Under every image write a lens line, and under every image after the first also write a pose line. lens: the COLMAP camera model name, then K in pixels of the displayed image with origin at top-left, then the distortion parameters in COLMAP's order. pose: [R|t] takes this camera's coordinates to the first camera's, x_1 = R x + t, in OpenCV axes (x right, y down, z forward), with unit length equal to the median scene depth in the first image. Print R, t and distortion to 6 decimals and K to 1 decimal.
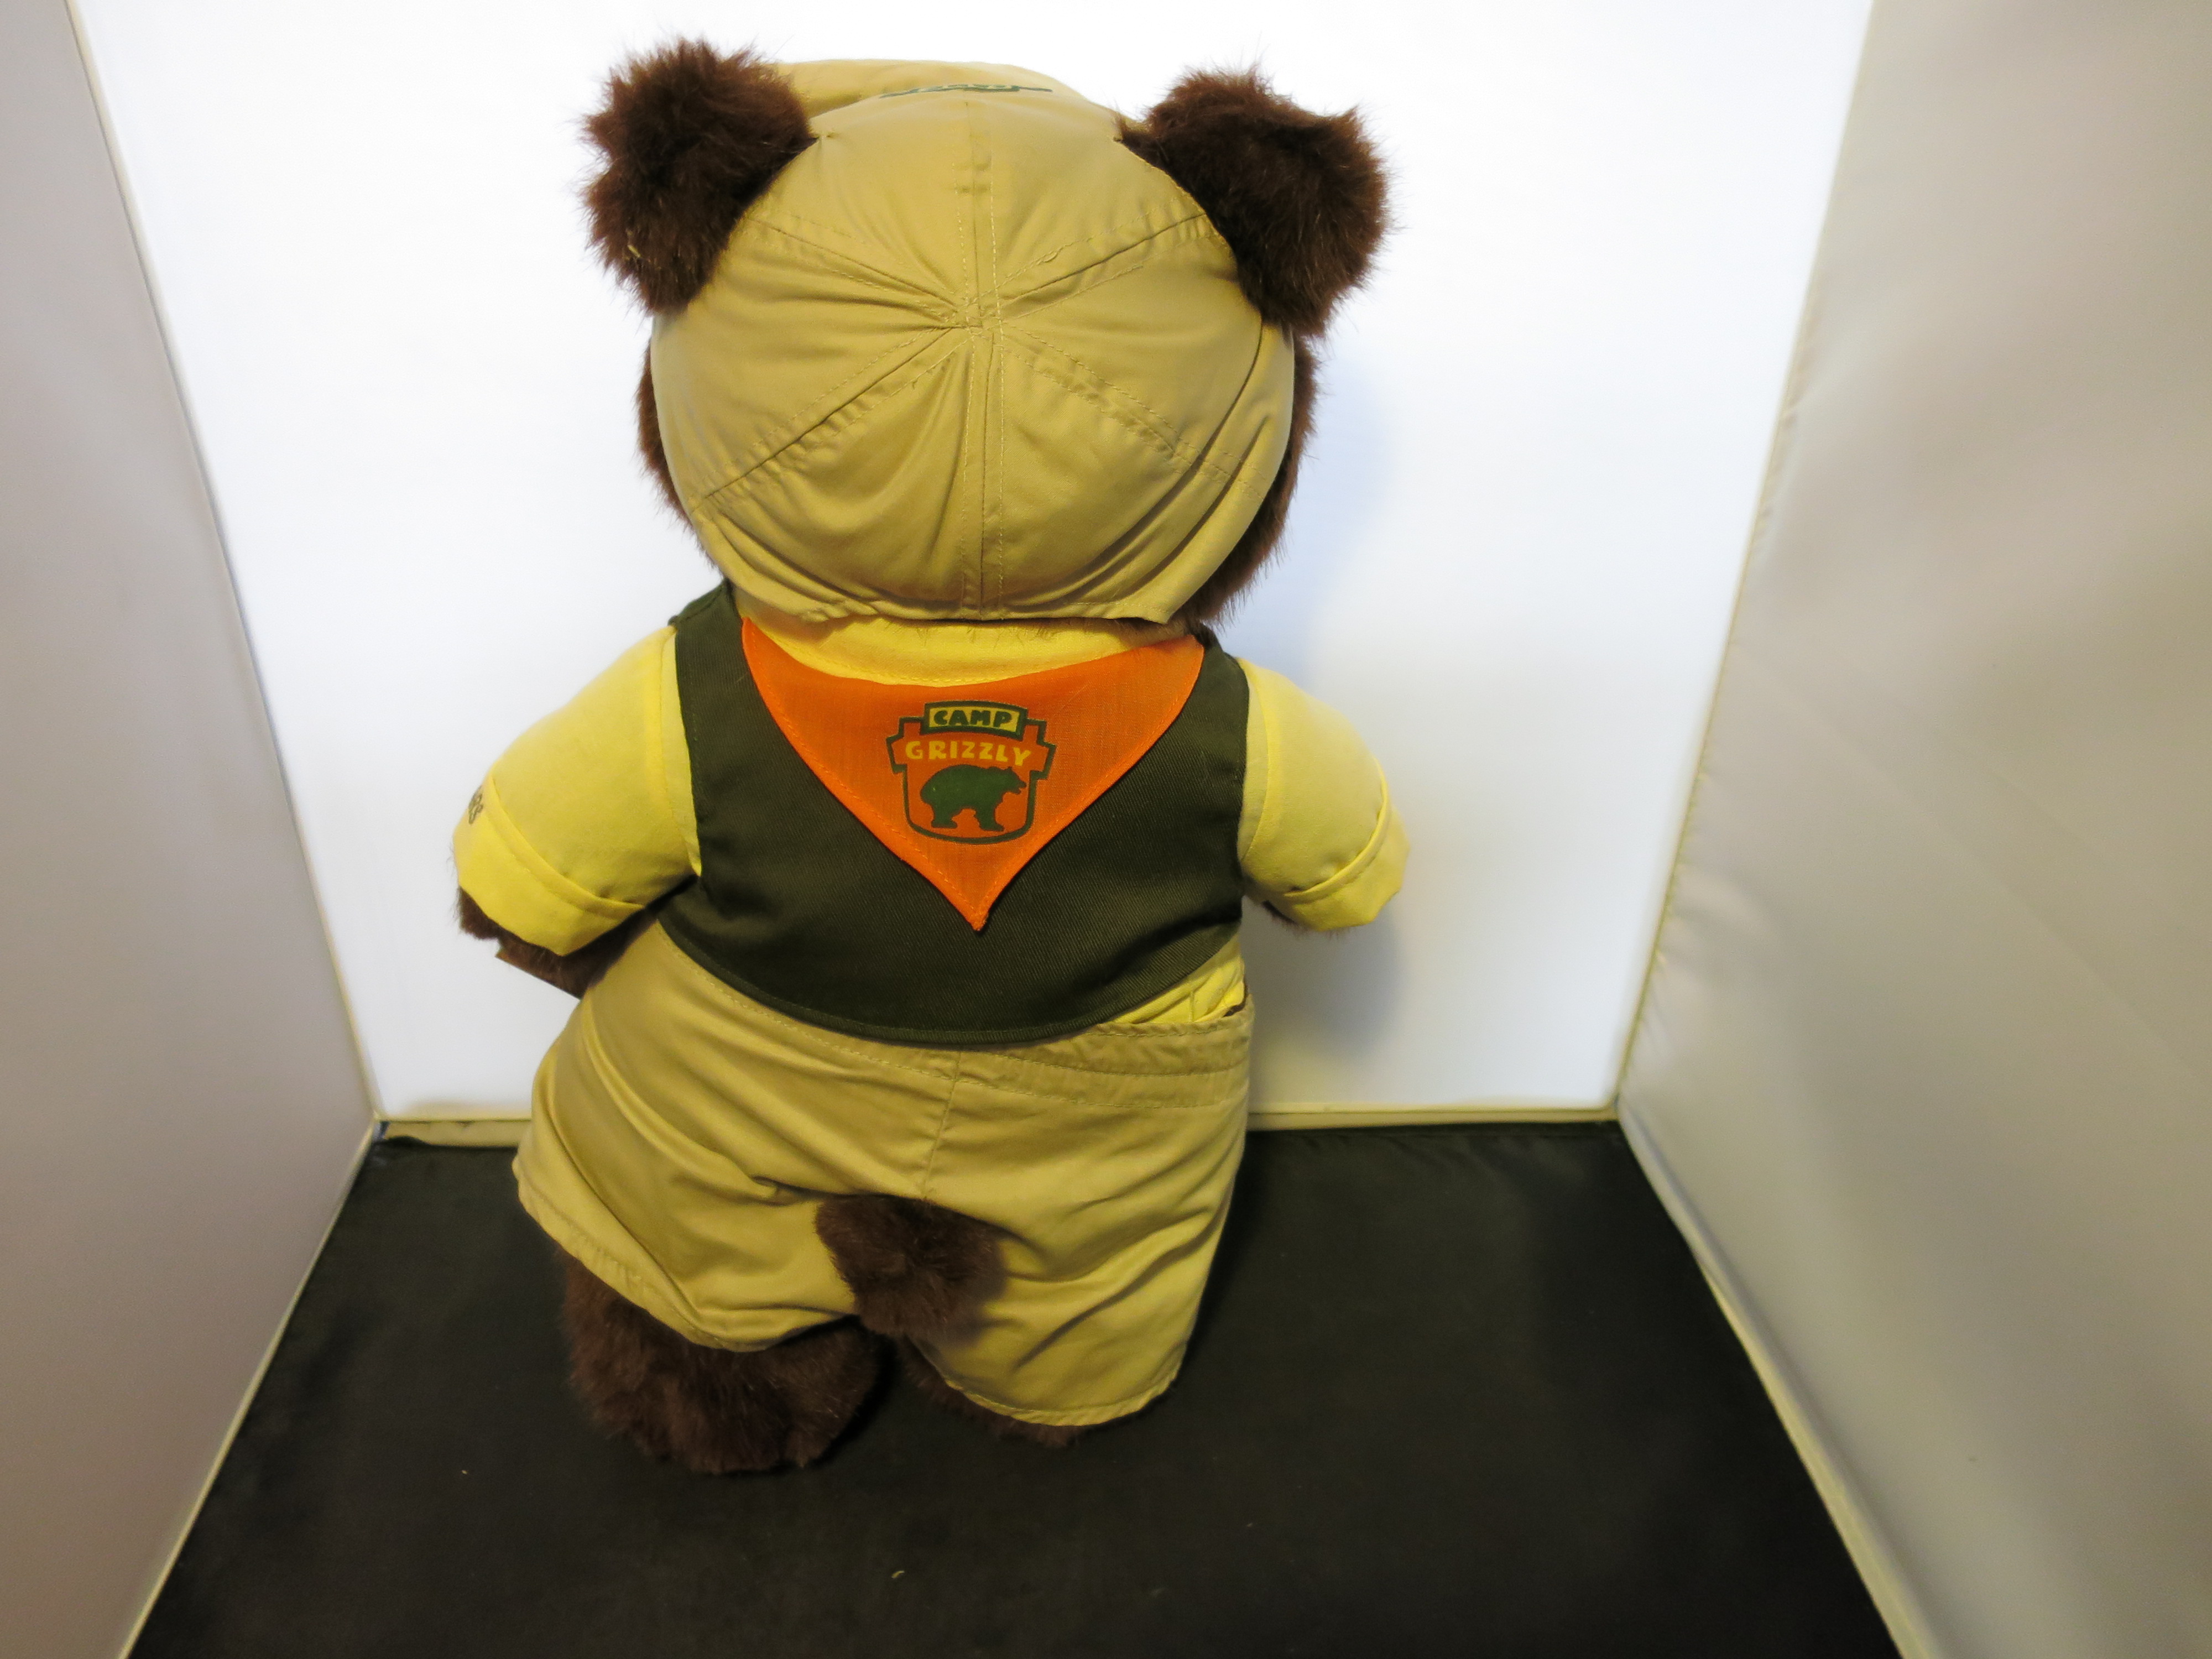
lens RADIAL K [[1540.9, 0, 1106.0], [0, 1540.9, 829.5], [0, 0, 1]] dist [0.000073, -0.000008]
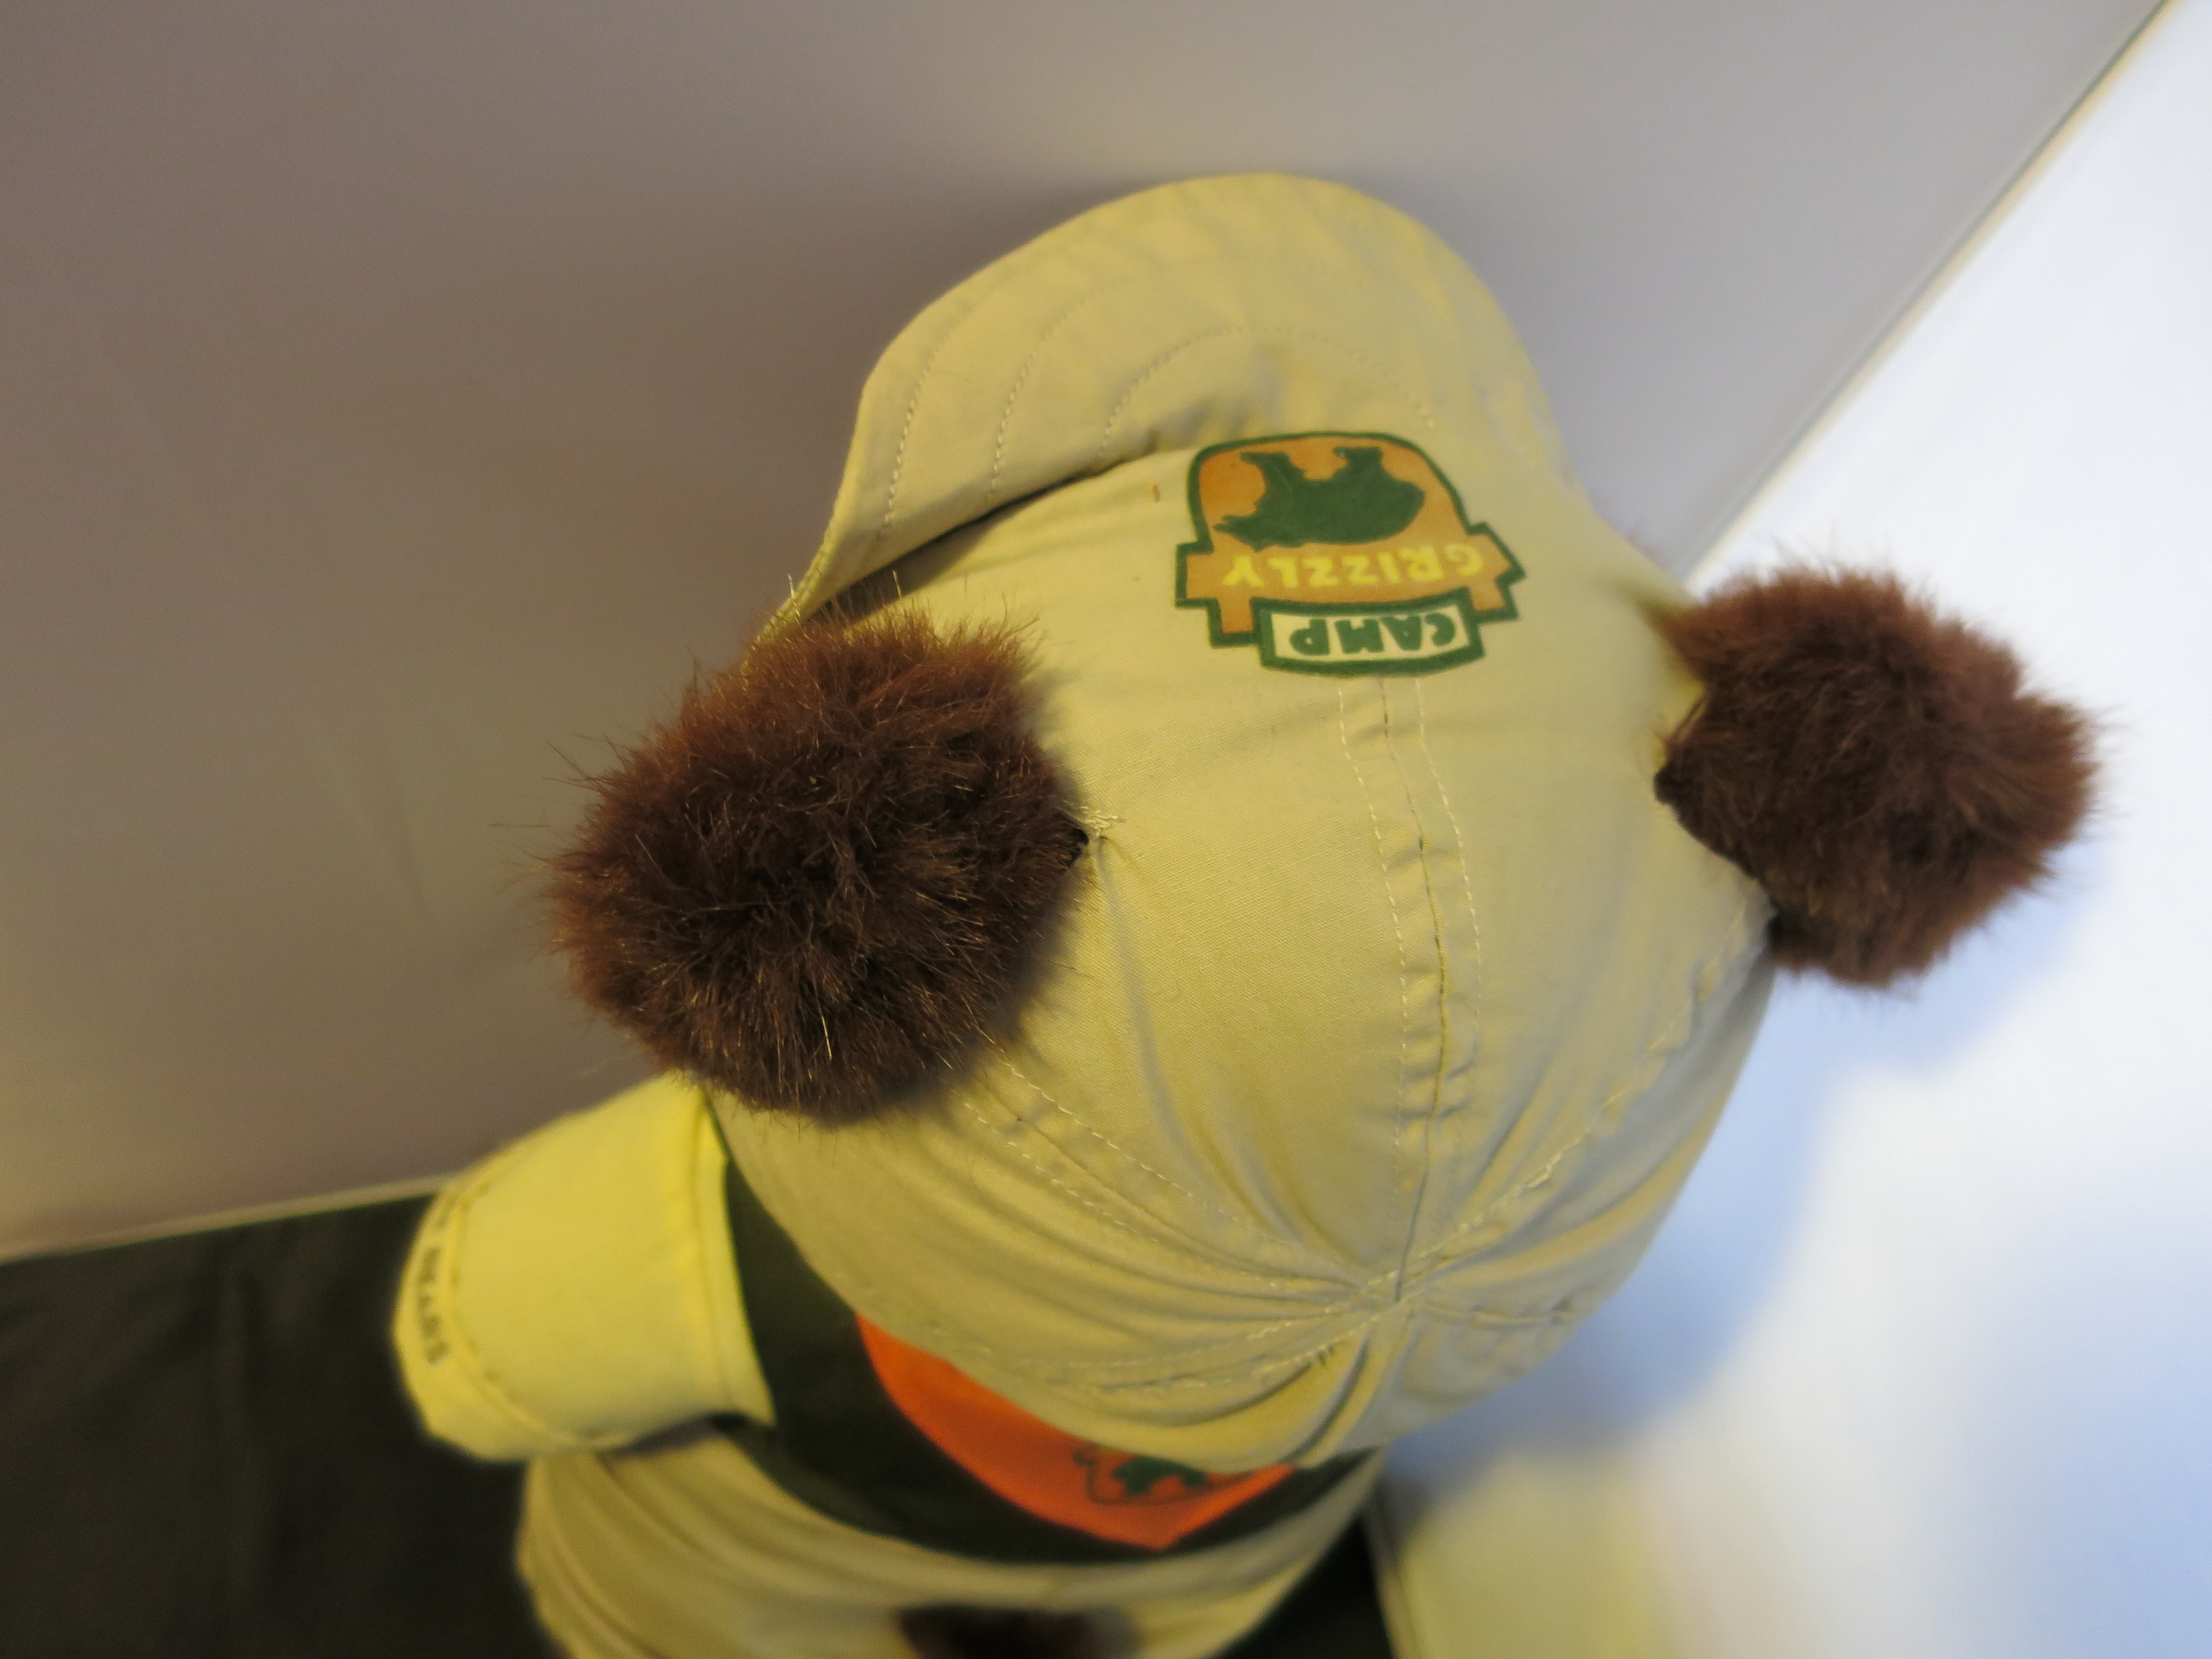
lens RADIAL K [[1540.9, 0, 1106.0], [0, 1540.9, 829.5], [0, 0, 1]] dist [0.000073, -0.000008]
pose [[-0.987429, 0.157215, 0.016380, -0.012160], [-0.157985, -0.978304, -0.134019, -0.053774], [-0.005045, -0.134922, 0.990843, 0.547867]]
